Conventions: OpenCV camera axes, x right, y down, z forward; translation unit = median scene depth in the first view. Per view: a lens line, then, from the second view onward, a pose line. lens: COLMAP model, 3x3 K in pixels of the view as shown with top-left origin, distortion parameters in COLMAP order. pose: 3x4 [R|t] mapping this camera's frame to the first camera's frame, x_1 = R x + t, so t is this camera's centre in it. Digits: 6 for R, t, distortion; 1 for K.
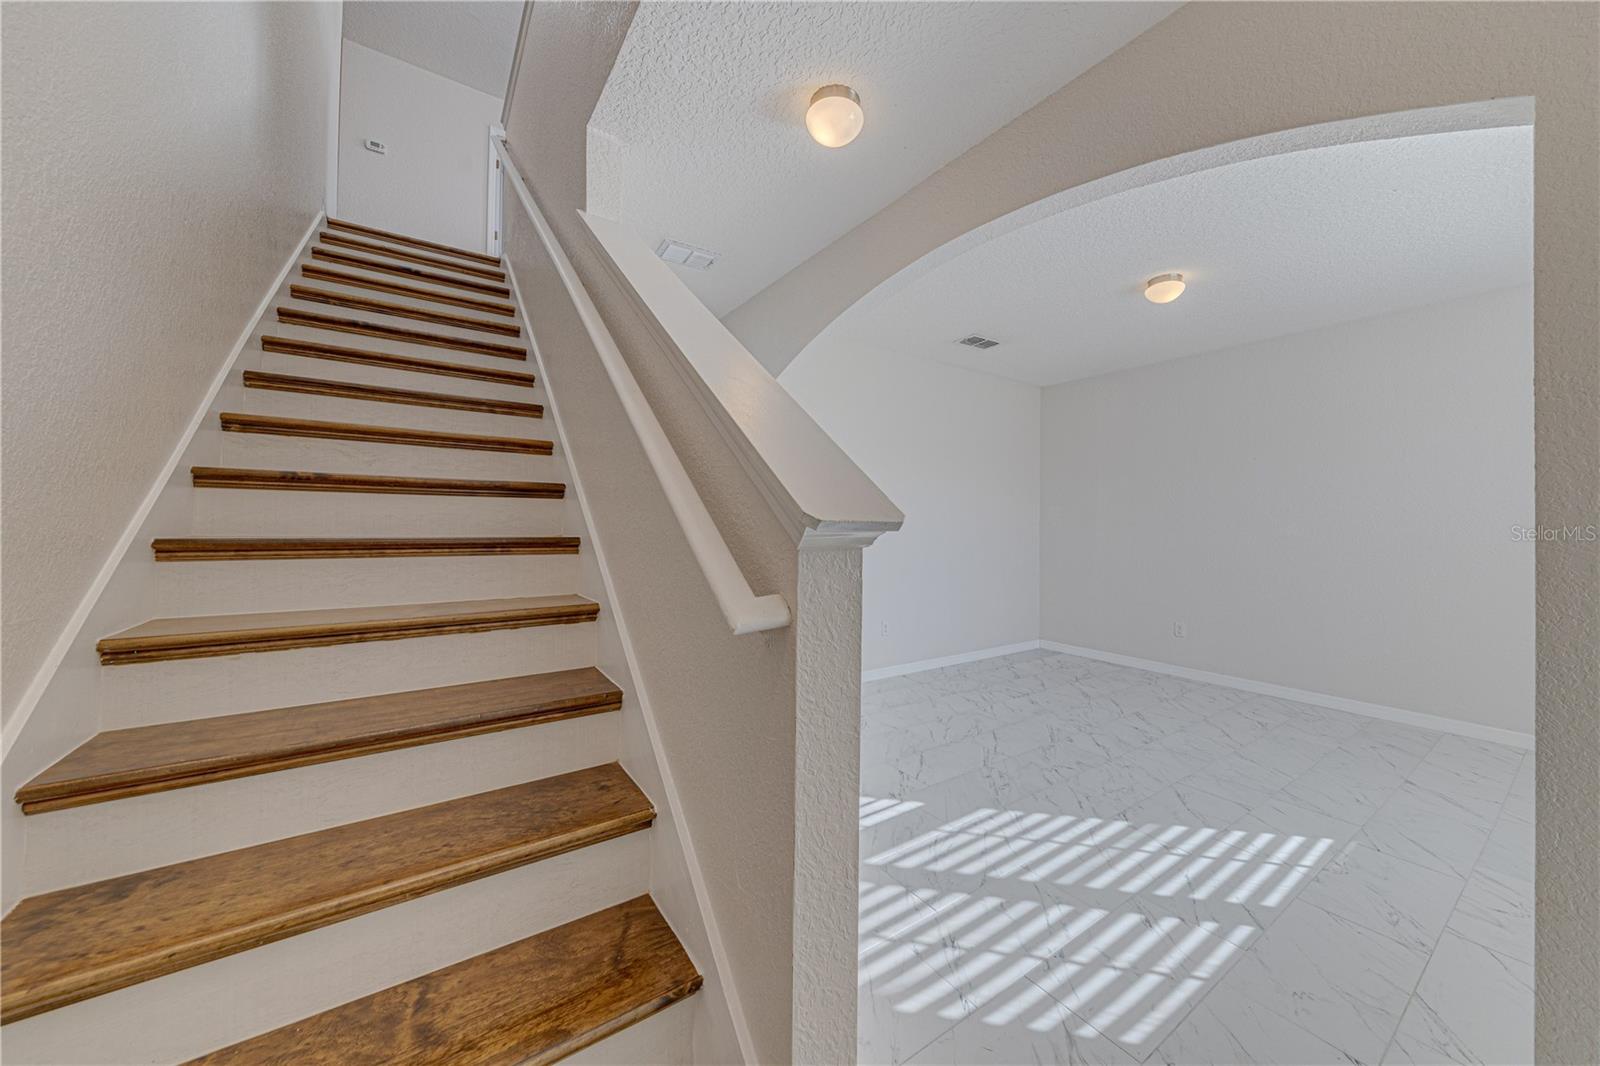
lens RADIAL K [[557.5, 0, 796.7], [0, 557.5, 519.1], [0, 0, 1]] dist [-0.002987, -0.000257]
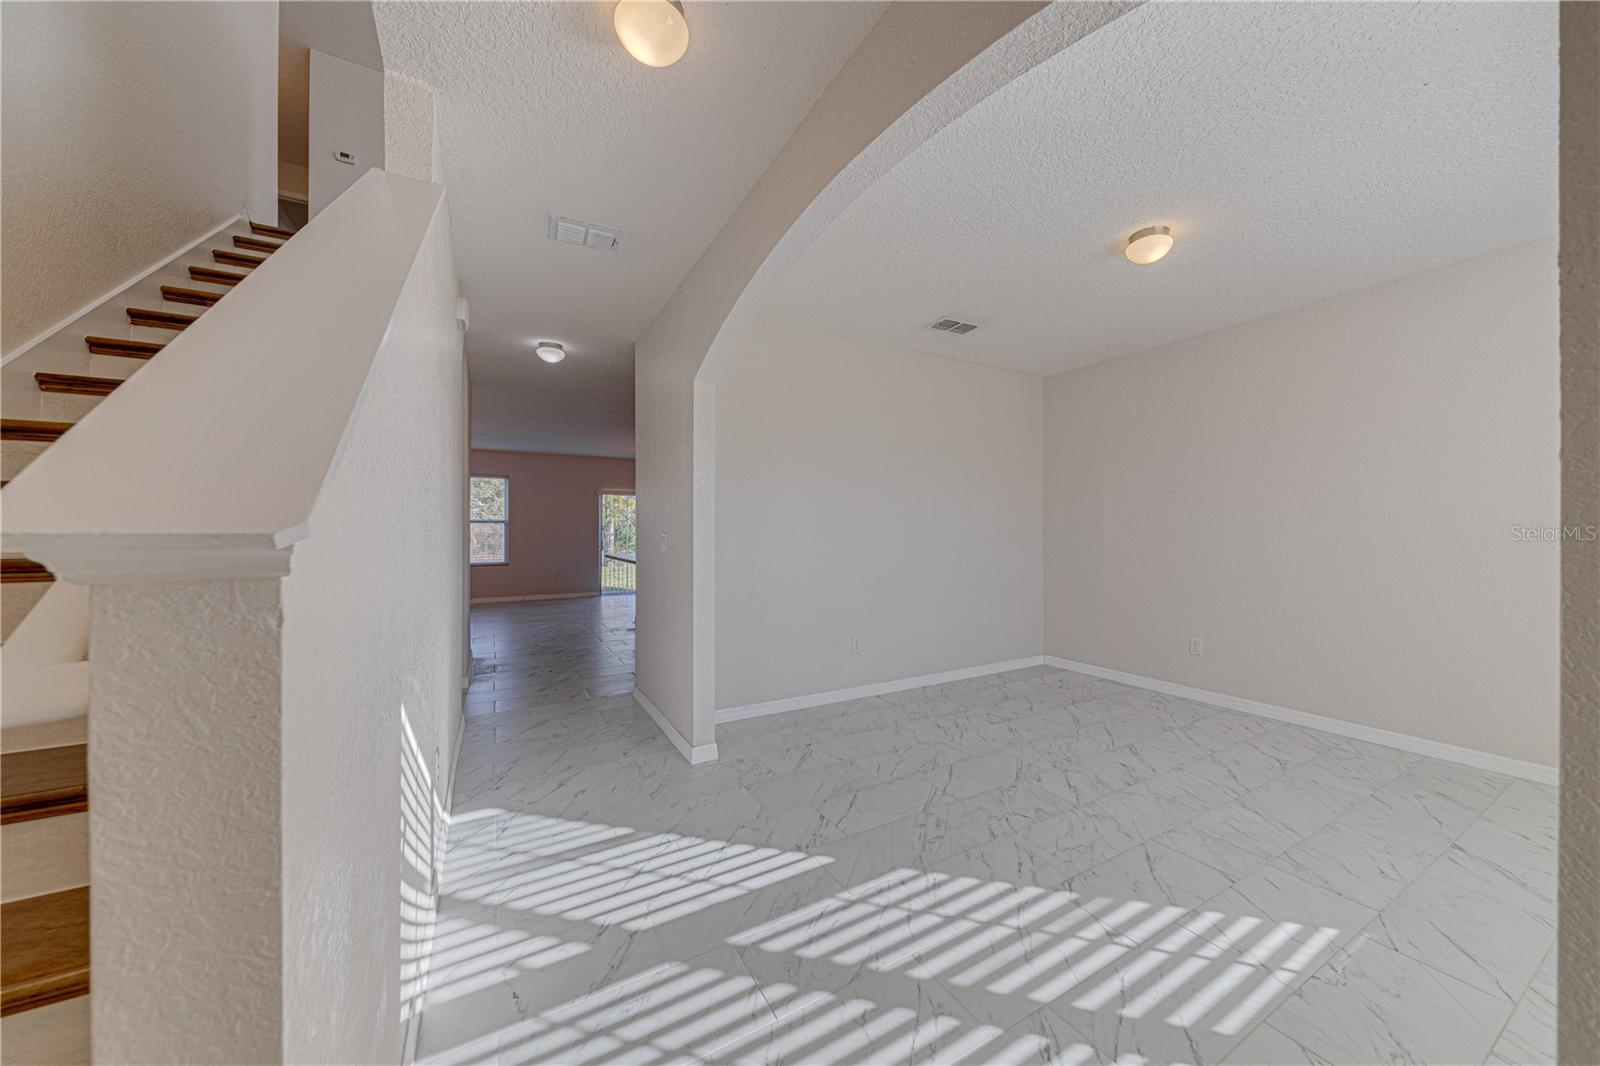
lens RADIAL K [[553.2, 0, 800.0], [0, 553.2, 533.0], [0, 0, 1]] dist [0.000490, -0.002185]
pose [[0.997053, -0.014860, -0.075258, 0.278131], [0.015687, 0.999823, 0.010403, 0.003042], [0.075090, -0.011553, 0.997110, 0.179205]]
